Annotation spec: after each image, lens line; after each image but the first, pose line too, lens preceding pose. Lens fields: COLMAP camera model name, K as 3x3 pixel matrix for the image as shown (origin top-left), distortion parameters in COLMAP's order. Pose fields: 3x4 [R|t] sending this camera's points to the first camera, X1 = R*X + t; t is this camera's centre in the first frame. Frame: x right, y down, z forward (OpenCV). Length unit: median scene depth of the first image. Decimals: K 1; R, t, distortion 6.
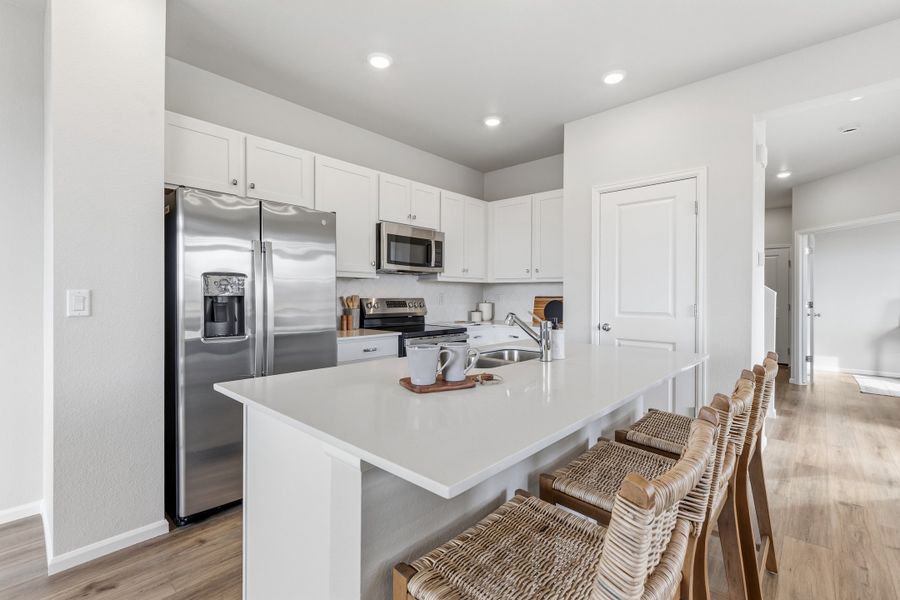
lens RADIAL K [[402.2, 0, 449.9], [0, 402.2, 294.6], [0, 0, 1]] dist [0.000235, 0.000119]
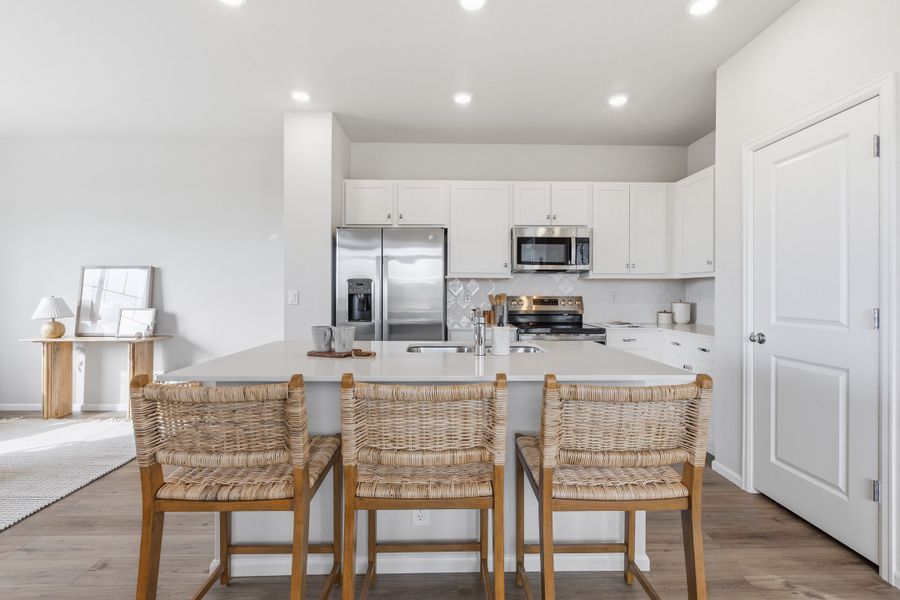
lens RADIAL K [[407.6, 0, 450.3], [0, 407.6, 292.5], [0, 0, 1]] dist [0.002312, 0.000109]
pose [[0.690542, -0.002182, -0.723289, 0.492018], [0.001128, 0.999997, -0.001940, 0.000543], [0.723291, 0.000524, 0.690543, 0.099166]]
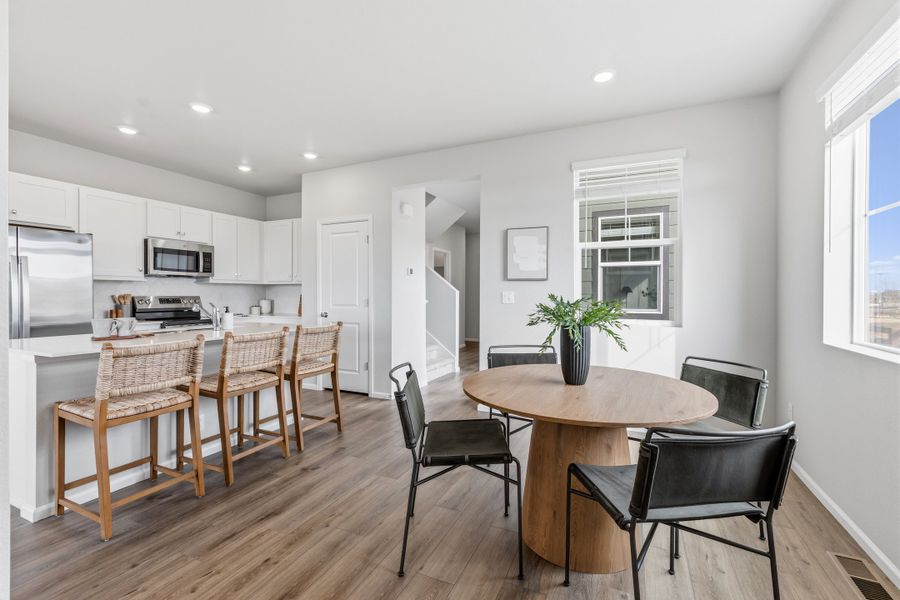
lens RADIAL K [[393.0, 0, 447.4], [0, 393.0, 292.3], [0, 0, 1]] dist [-0.000261, 0.000006]
pose [[0.954343, -0.002886, 0.298700, 0.357108], [0.003701, 0.999991, -0.002164, 0.002261], [-0.298691, 0.003171, 0.954345, -0.483388]]
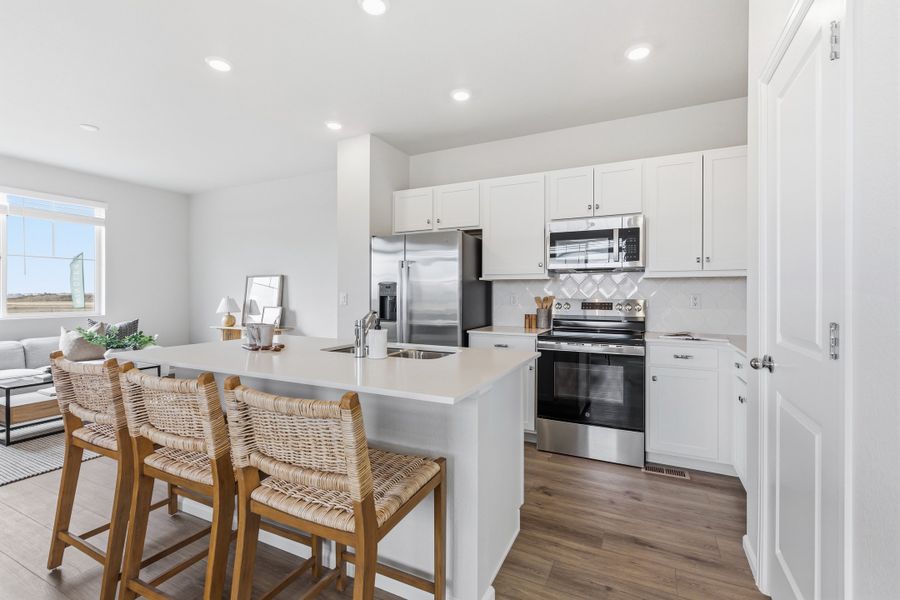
lens RADIAL K [[402.2, 0, 449.9], [0, 402.2, 294.6], [0, 0, 1]] dist [0.000235, 0.000119]
pose [[0.277828, -0.002534, -0.960627, 0.678779], [-0.000944, 0.999995, -0.002911, 0.001081], [0.960630, 0.001716, 0.277824, 0.468427]]
